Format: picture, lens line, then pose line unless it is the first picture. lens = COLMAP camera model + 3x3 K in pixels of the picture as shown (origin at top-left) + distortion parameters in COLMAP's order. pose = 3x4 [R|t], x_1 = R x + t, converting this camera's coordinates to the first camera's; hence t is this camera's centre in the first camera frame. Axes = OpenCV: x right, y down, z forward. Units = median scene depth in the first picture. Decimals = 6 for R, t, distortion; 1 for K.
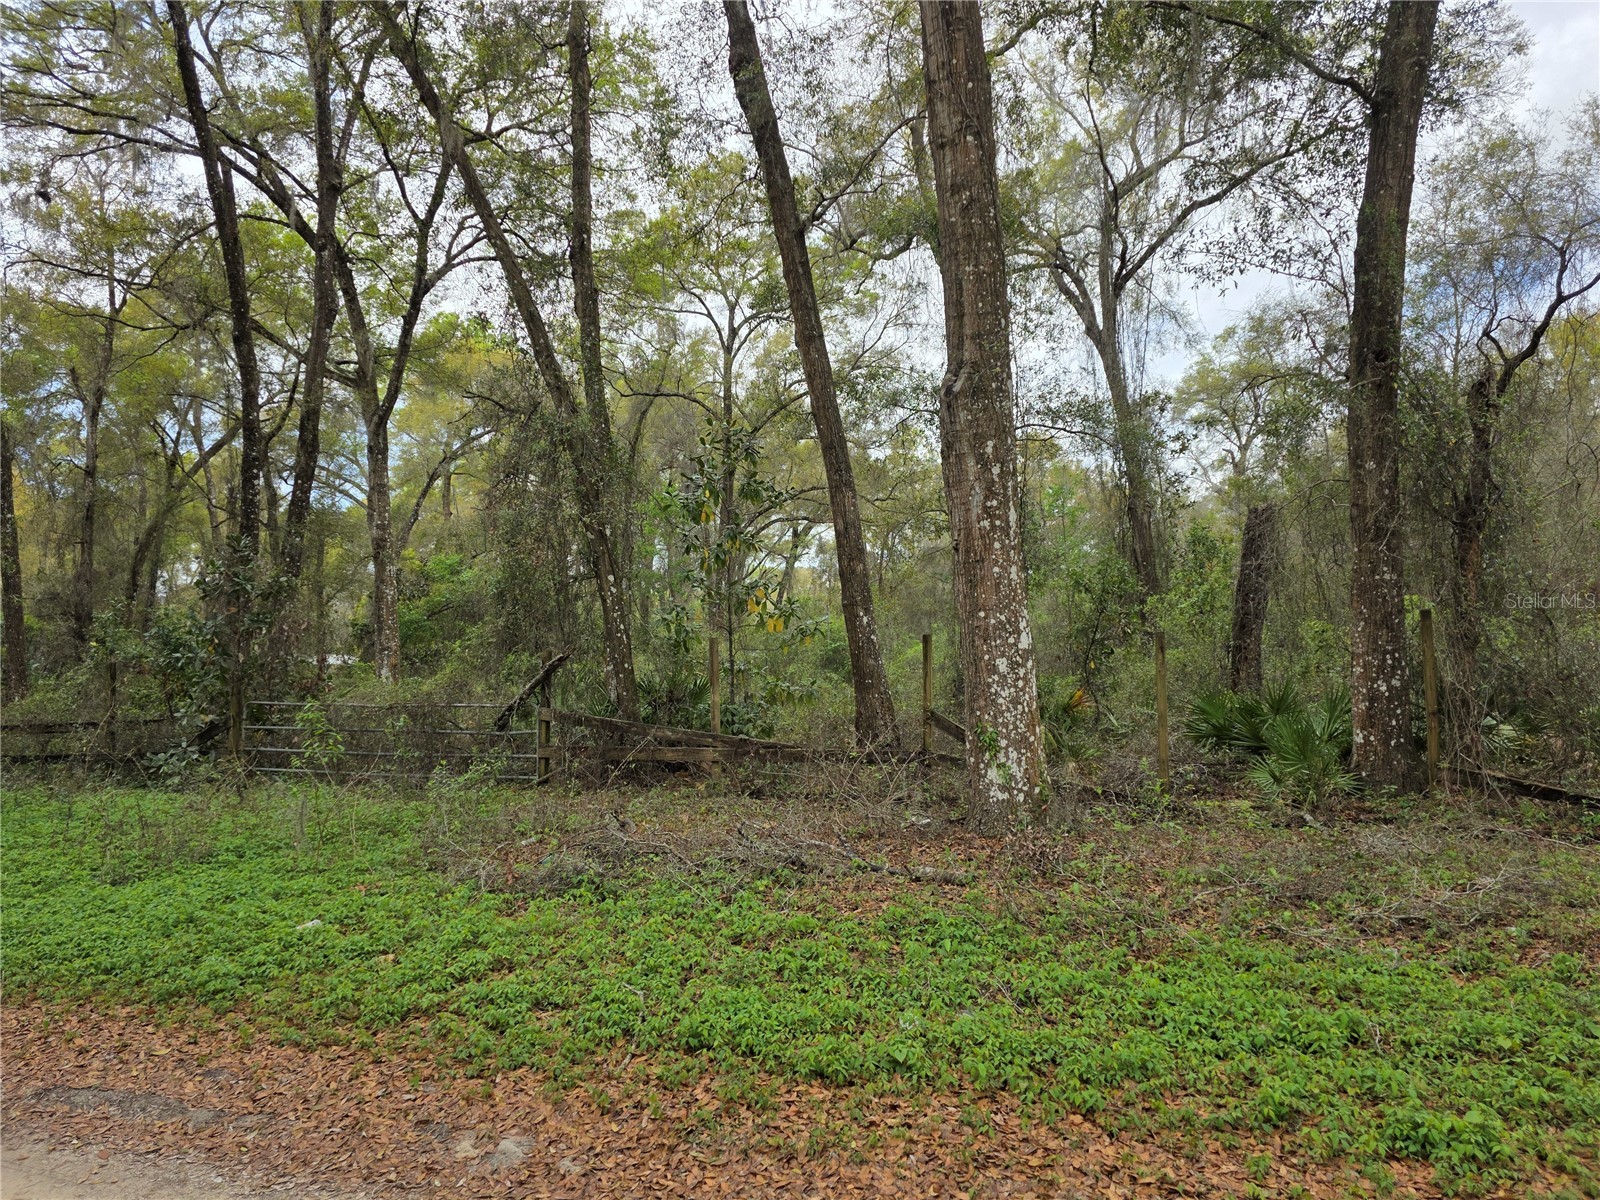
lens RADIAL K [[998.6, 0, 804.1], [0, 998.6, 605.5], [0, 0, 1]] dist [-0.011158, -0.024160]
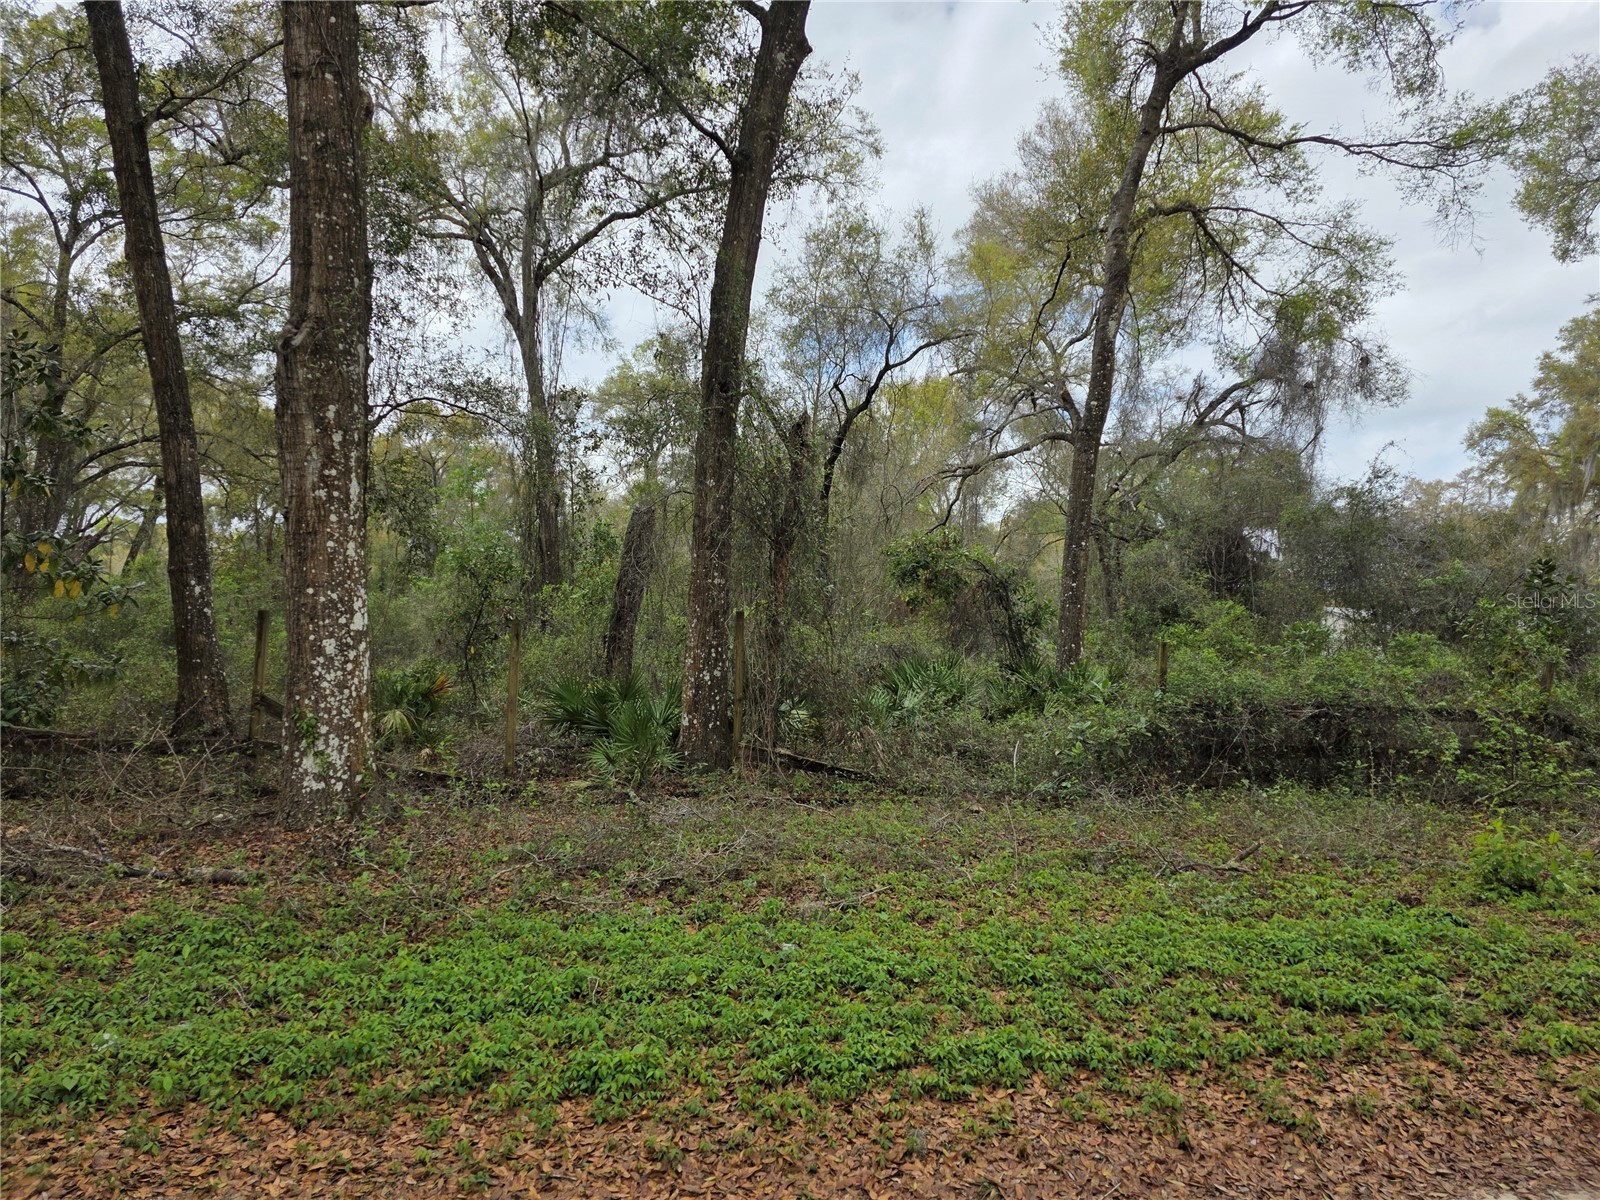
lens RADIAL K [[998.6, 0, 807.3], [0, 998.6, 609.8], [0, 0, 1]] dist [-0.011158, -0.024160]
pose [[0.835996, 0.052681, 0.546201, 0.065175], [-0.062737, 0.998030, -0.000237, -0.002549], [-0.545137, -0.034070, 0.837654, -0.027179]]
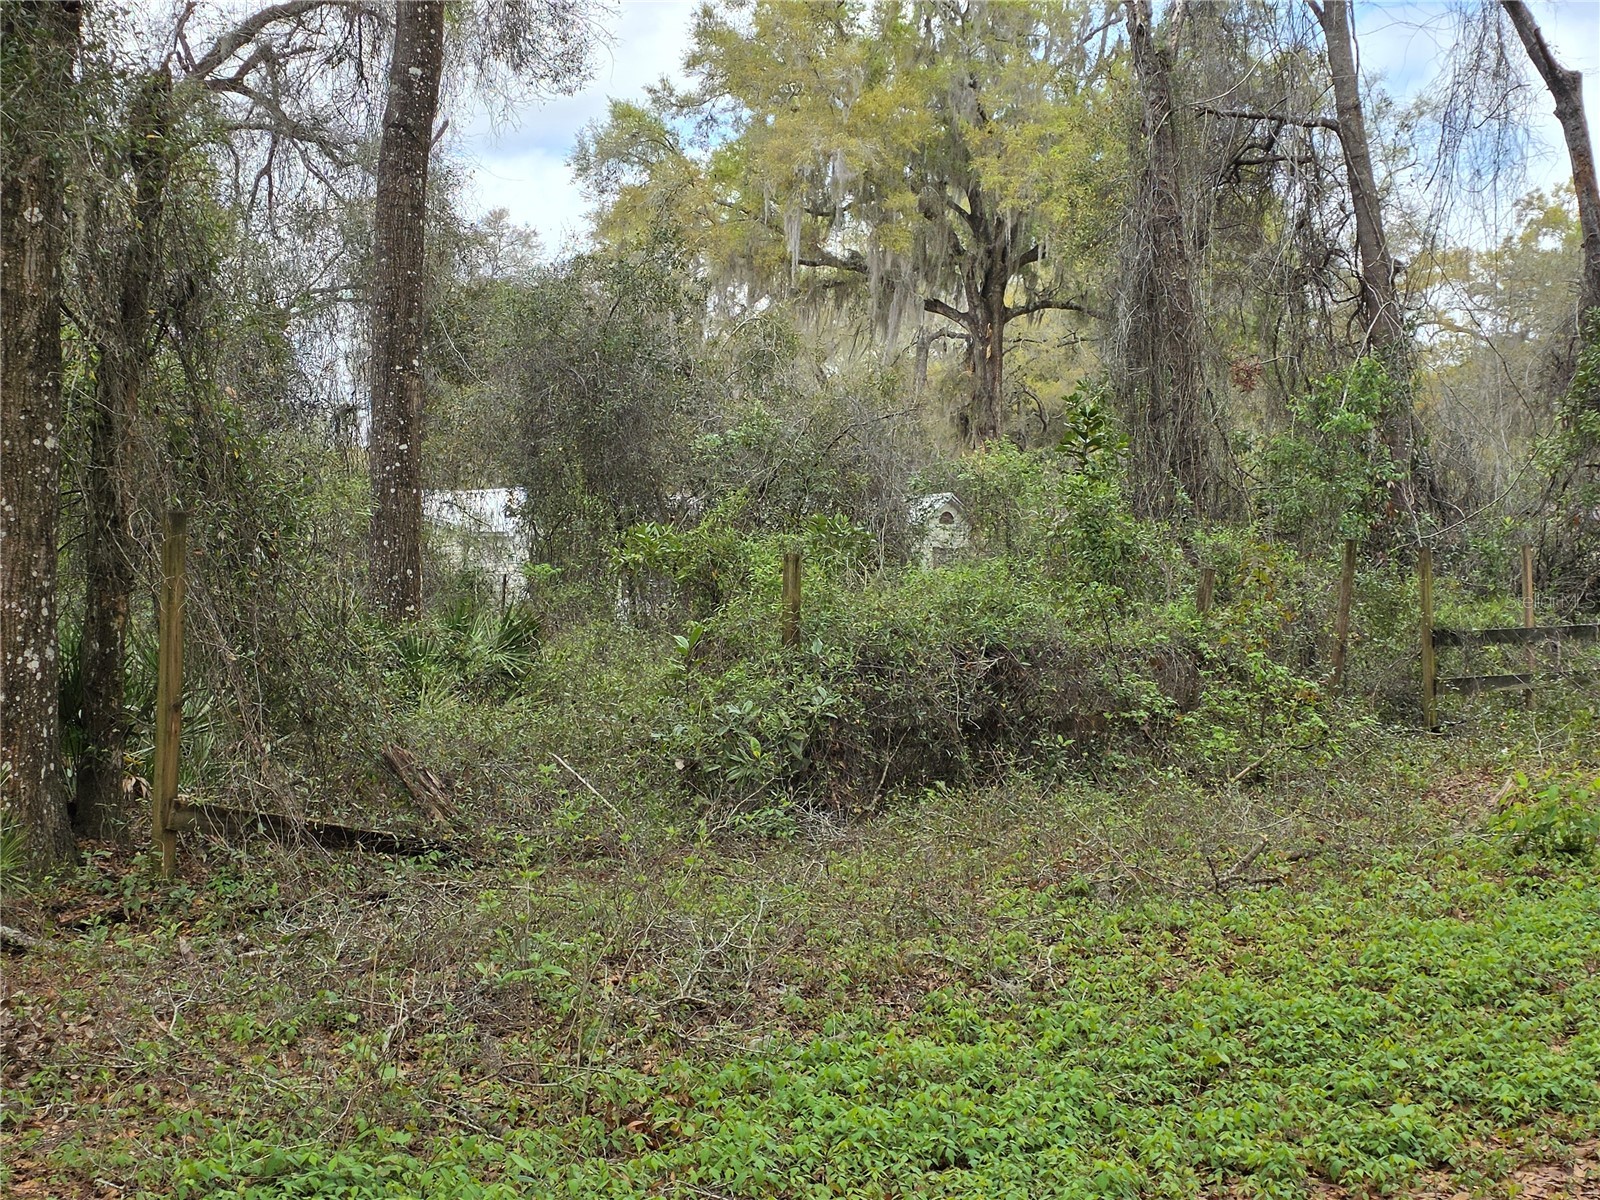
lens RADIAL K [[2595.1, 0, 799.5], [0, 2595.1, 599.6], [0, 0, 1]] dist [-0.022480, 0.000000]
pose [[0.176682, 0.007688, 0.984238, -0.803160], [-0.027914, 0.999606, -0.002797, 0.057483], [-0.983872, -0.026979, 0.176827, 0.530353]]
